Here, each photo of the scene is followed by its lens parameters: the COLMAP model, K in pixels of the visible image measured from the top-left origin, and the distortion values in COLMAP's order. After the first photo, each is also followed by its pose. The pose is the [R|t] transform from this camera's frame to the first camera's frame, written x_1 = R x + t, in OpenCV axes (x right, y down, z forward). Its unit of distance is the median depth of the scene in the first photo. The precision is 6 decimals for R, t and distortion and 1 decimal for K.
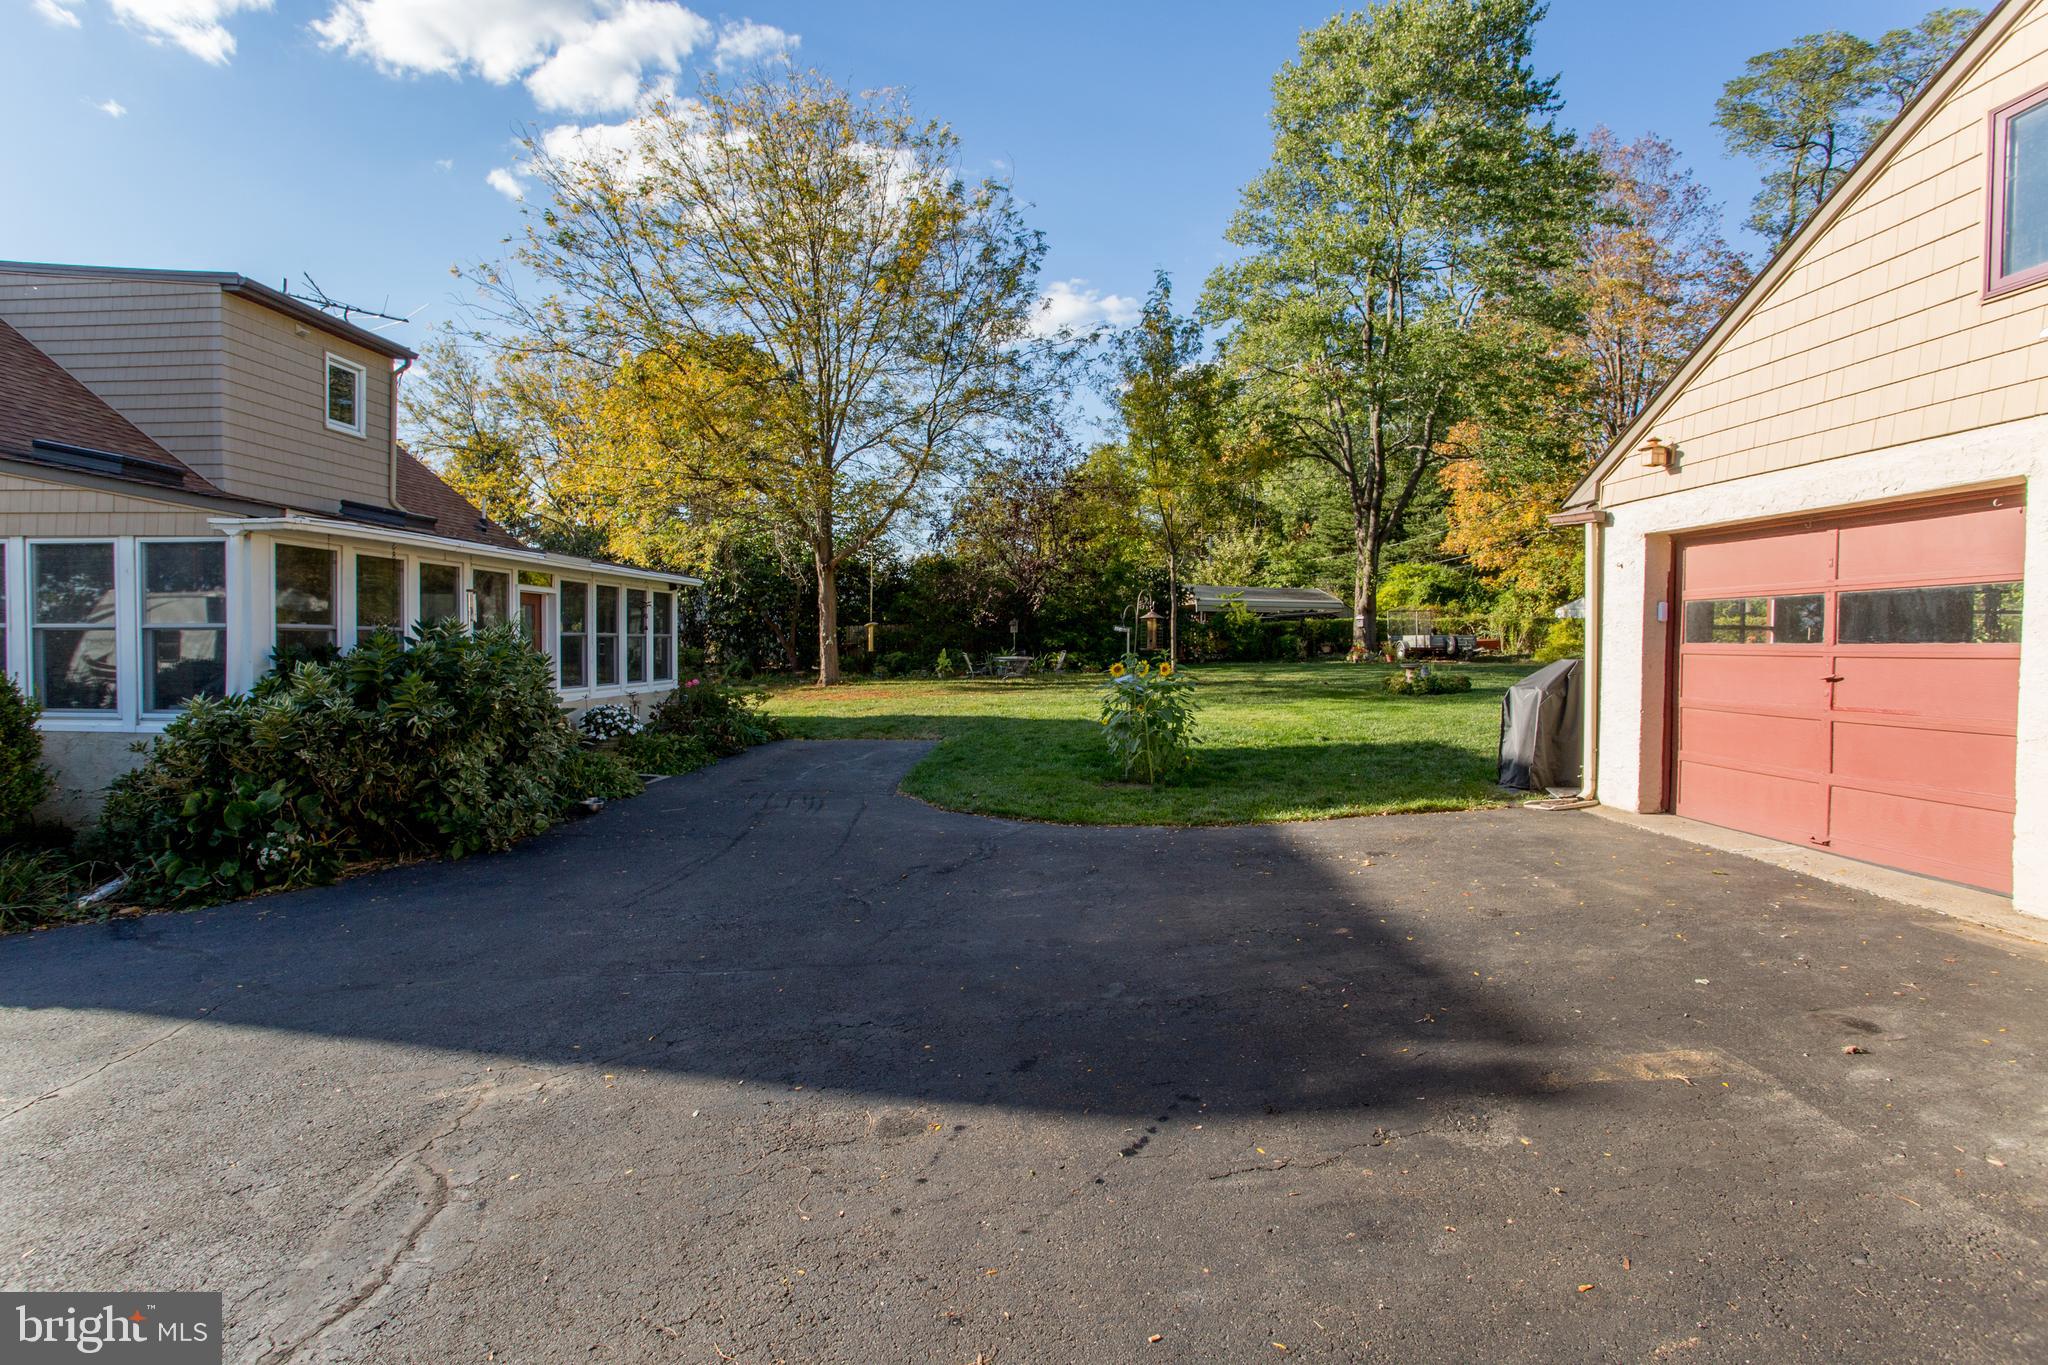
lens RADIAL K [[988.3, 0, 1017.4], [0, 988.3, 674.7], [0, 0, 1]] dist [-0.078626, 0.030901]
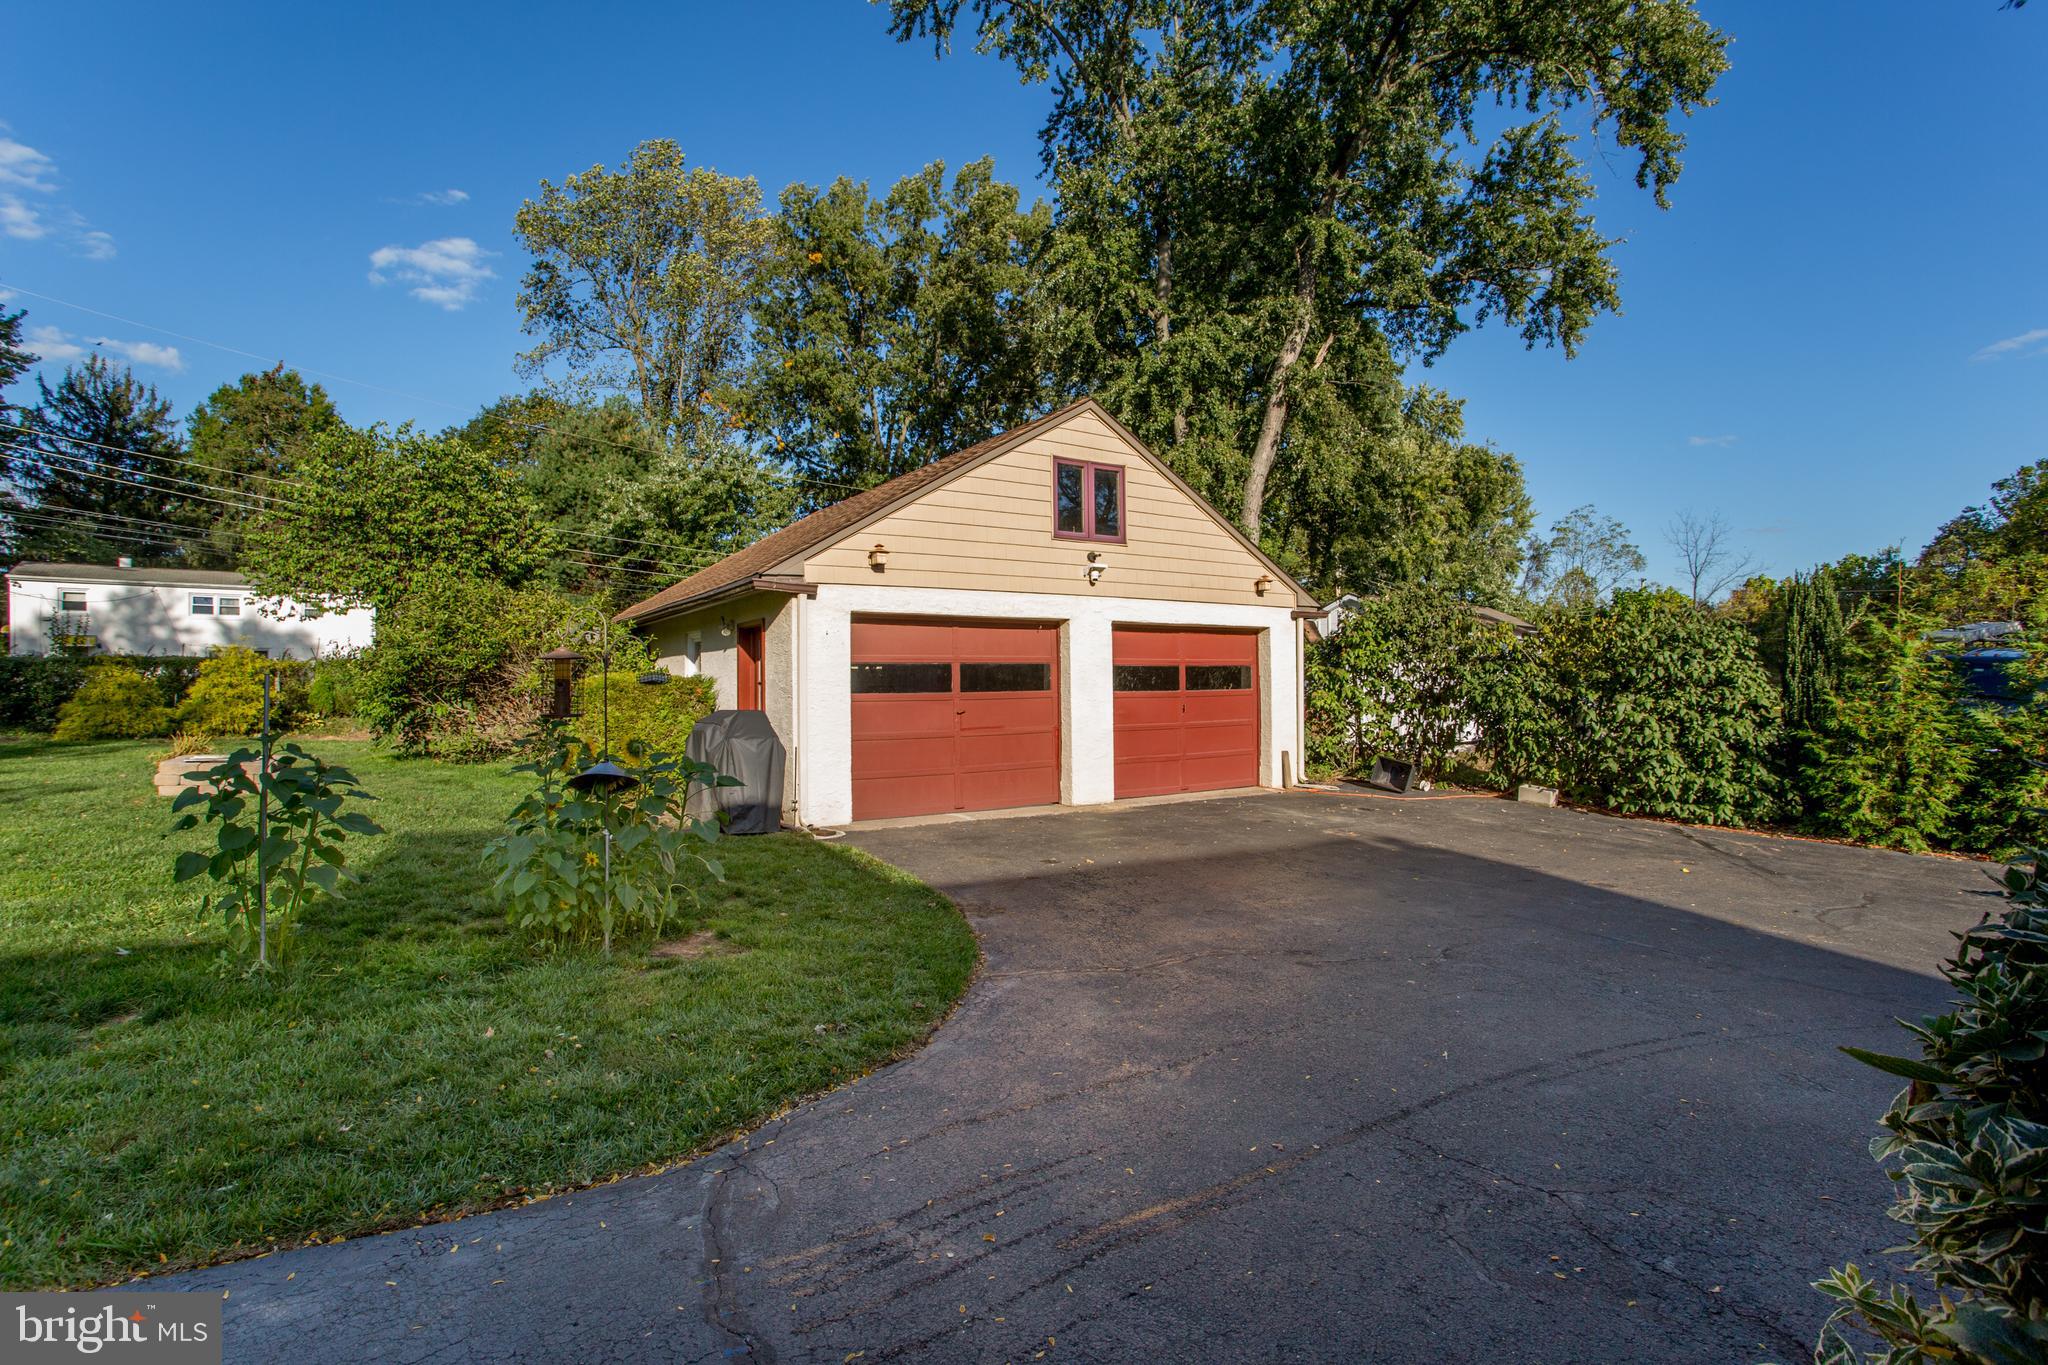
lens RADIAL K [[996.1, 0, 987.0], [0, 996.1, 684.3], [0, 0, 1]] dist [-0.120716, 0.077215]
pose [[-0.498057, 0.001365, 0.867144, -0.567272], [0.034875, 0.999221, 0.018458, -0.060334], [-0.866443, 0.039434, -0.497716, 1.406500]]
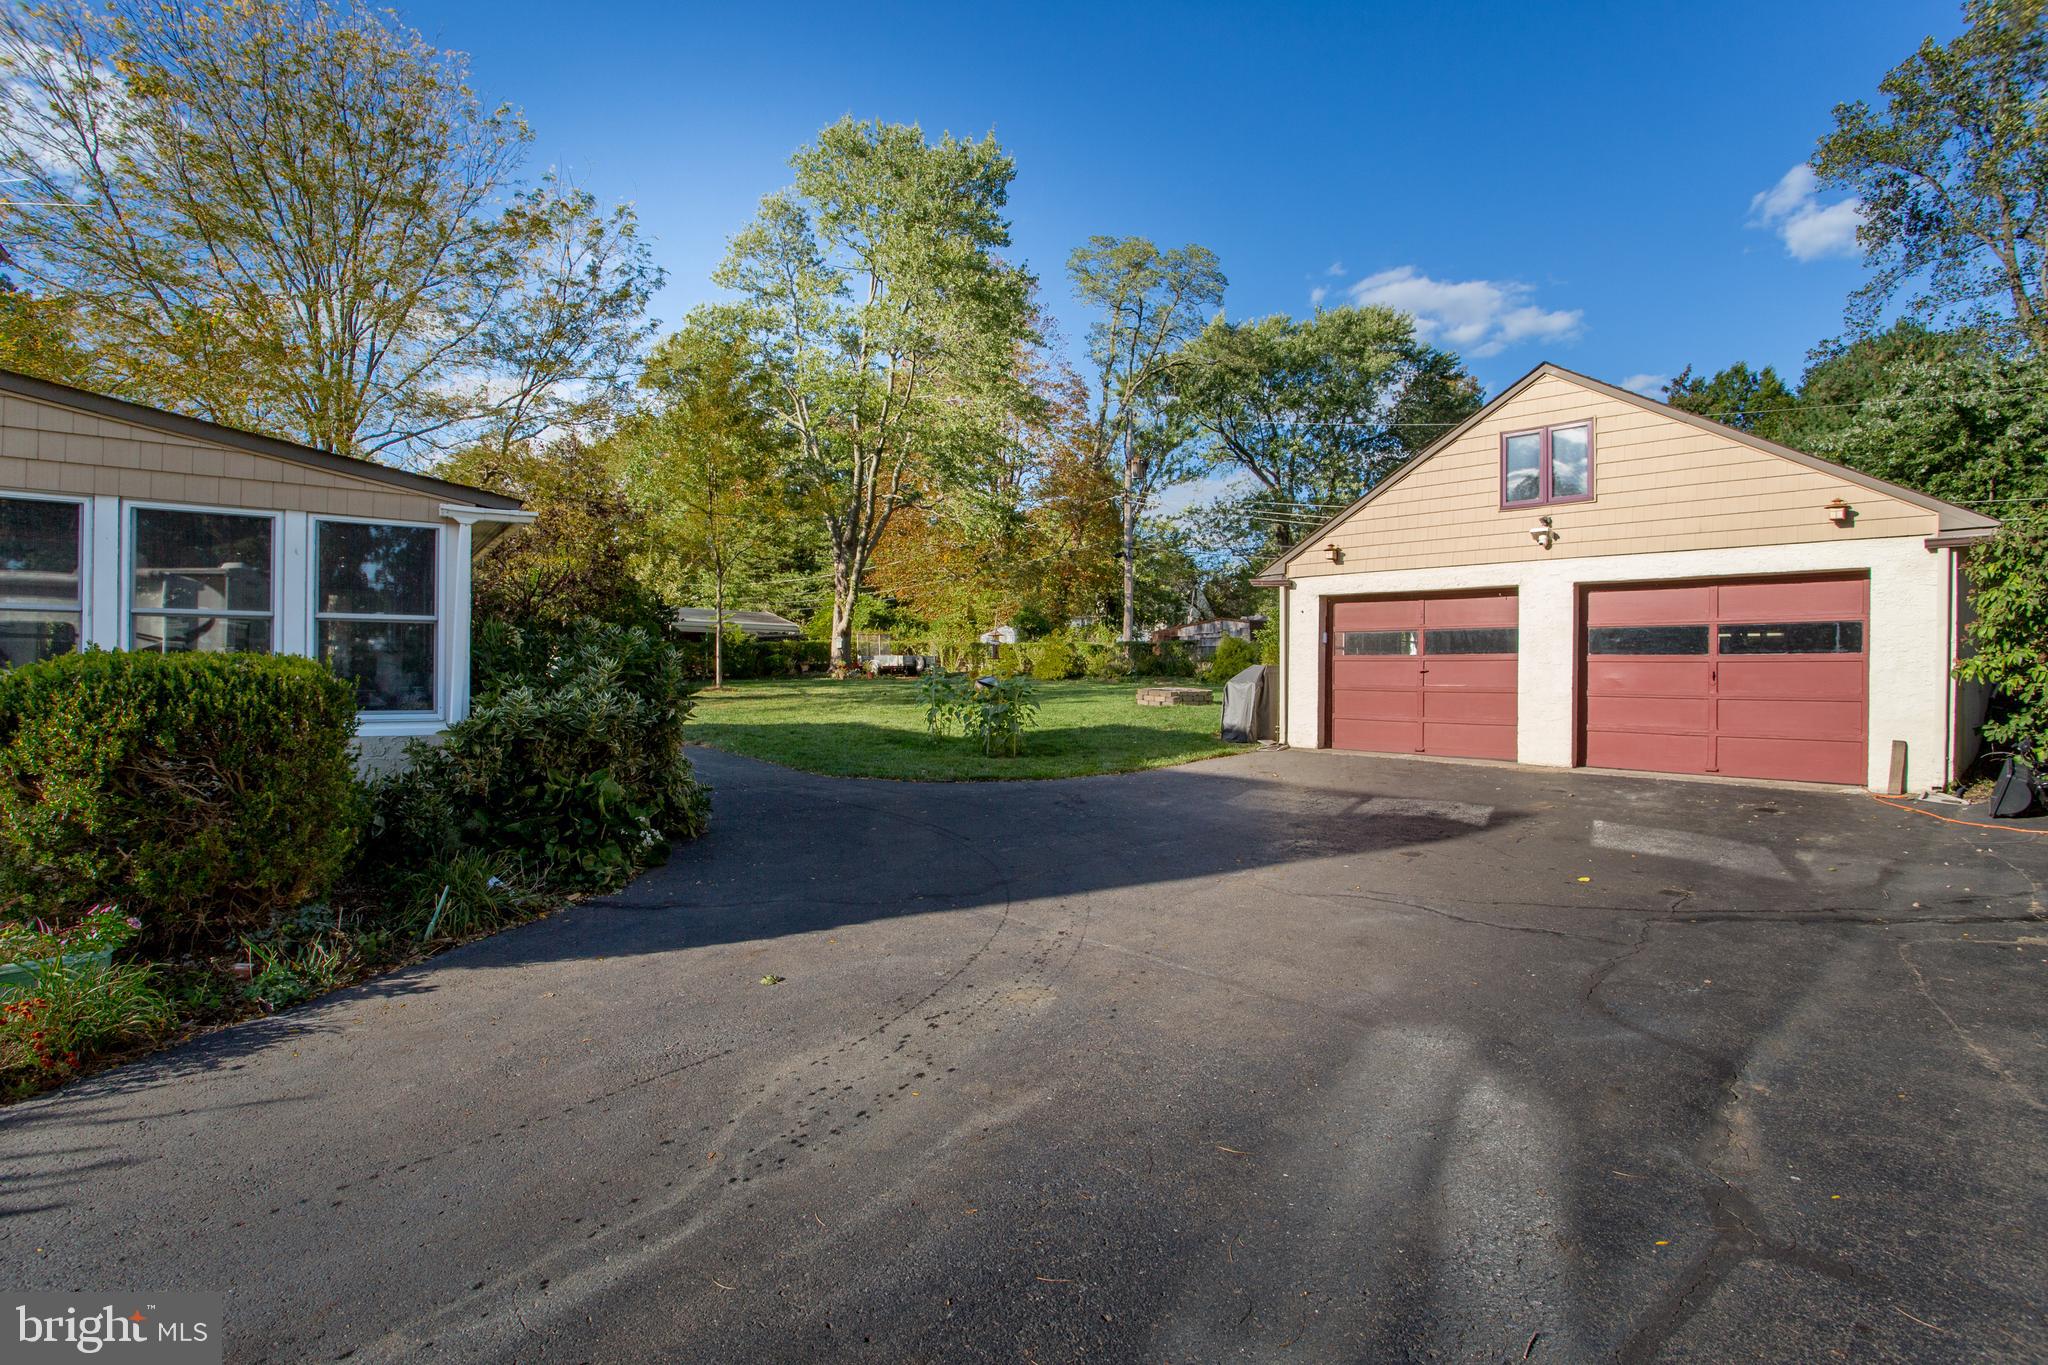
lens RADIAL K [[988.3, 0, 1017.4], [0, 988.3, 674.7], [0, 0, 1]] dist [-0.078626, 0.030901]
pose [[0.773076, -0.002559, 0.634308, -0.910053], [0.017780, 0.999686, -0.017636, 0.025502], [-0.634064, 0.024913, 0.772879, -0.070856]]
